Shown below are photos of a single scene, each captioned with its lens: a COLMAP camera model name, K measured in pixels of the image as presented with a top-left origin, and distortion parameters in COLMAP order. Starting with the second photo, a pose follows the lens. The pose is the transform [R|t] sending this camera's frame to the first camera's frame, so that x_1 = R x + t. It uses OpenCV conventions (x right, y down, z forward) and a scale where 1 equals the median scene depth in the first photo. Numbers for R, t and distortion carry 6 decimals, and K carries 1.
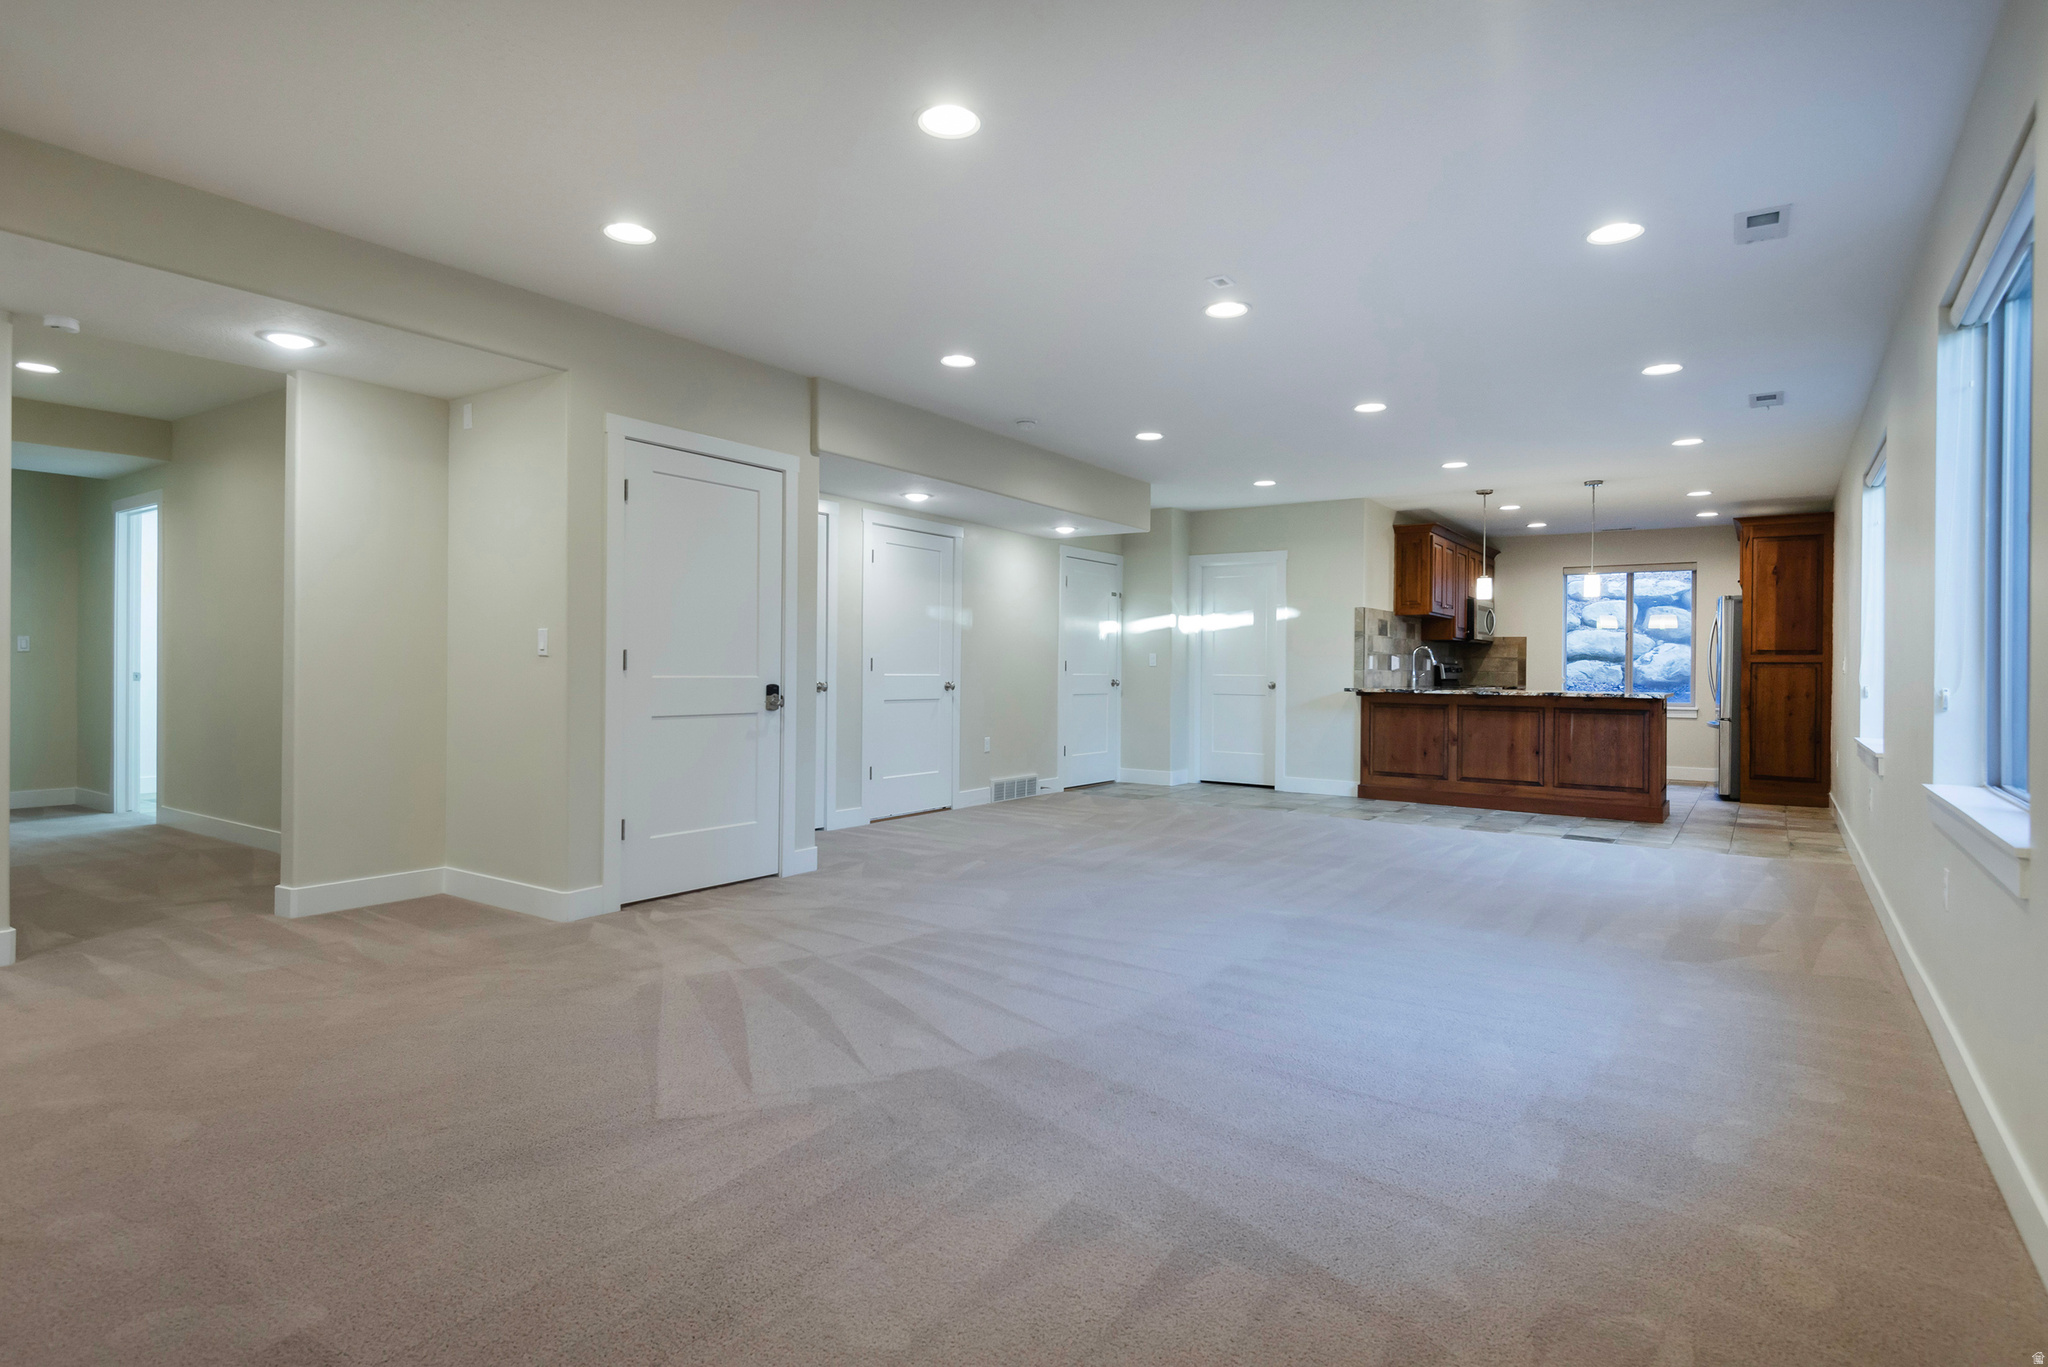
lens RADIAL K [[1072.7, 0, 997.2], [0, 1072.7, 693.8], [0, 0, 1]] dist [0.011376, -0.003189]
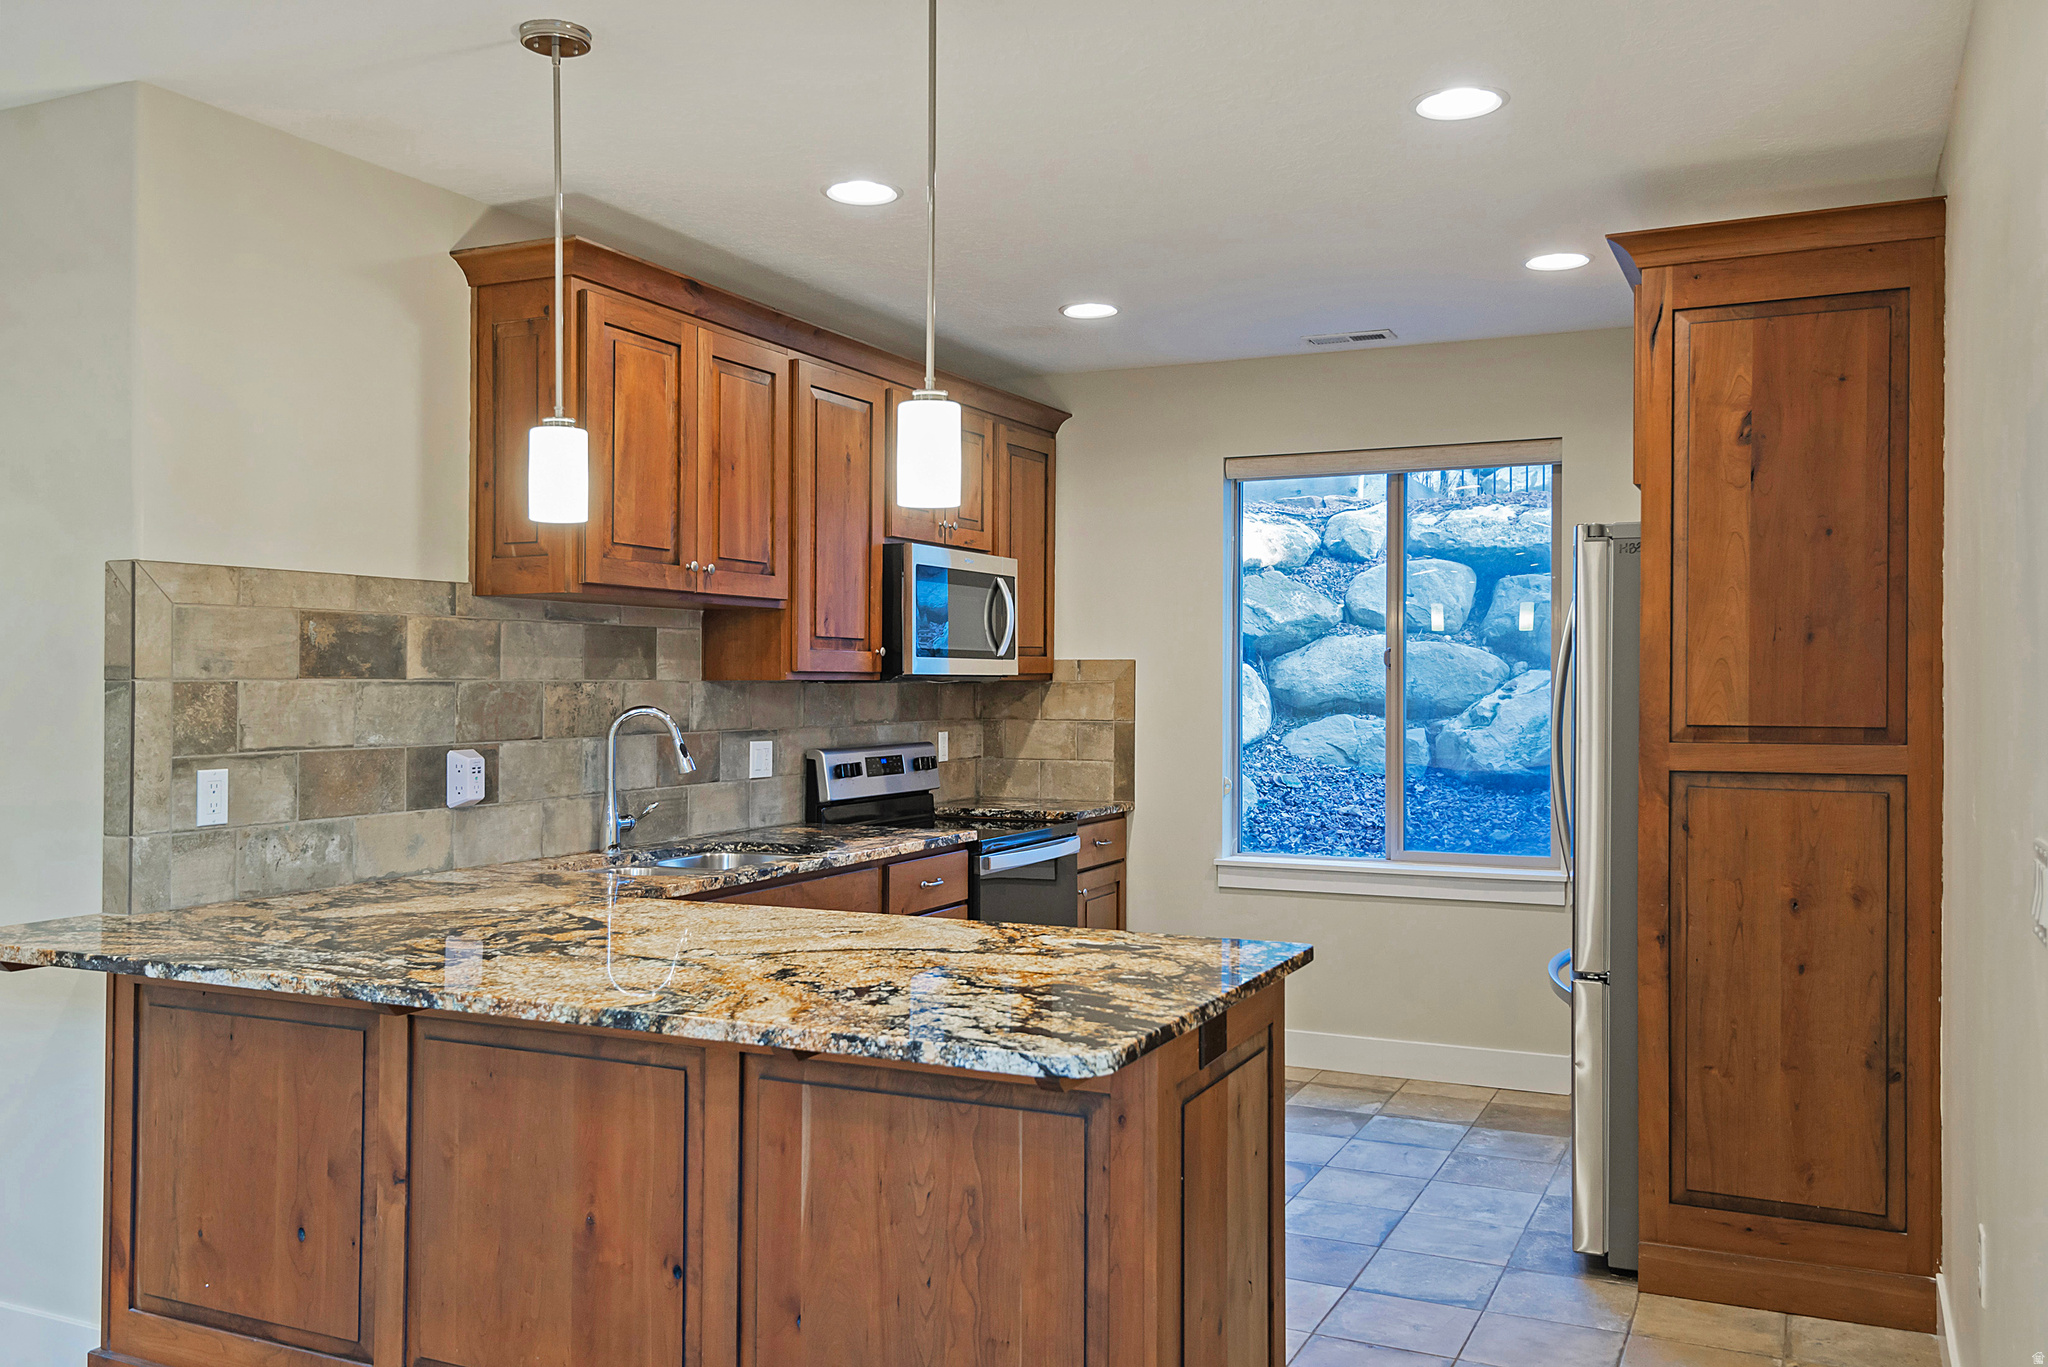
lens RADIAL K [[1670.2, 0, 1042.6], [0, 1670.2, 746.9], [0, 0, 1]] dist [0.060683, -0.011596]
pose [[0.982166, -0.016720, 0.187268, 0.470098], [0.013846, 0.999766, 0.016642, -0.044720], [-0.187503, -0.013752, 0.982168, 0.620056]]
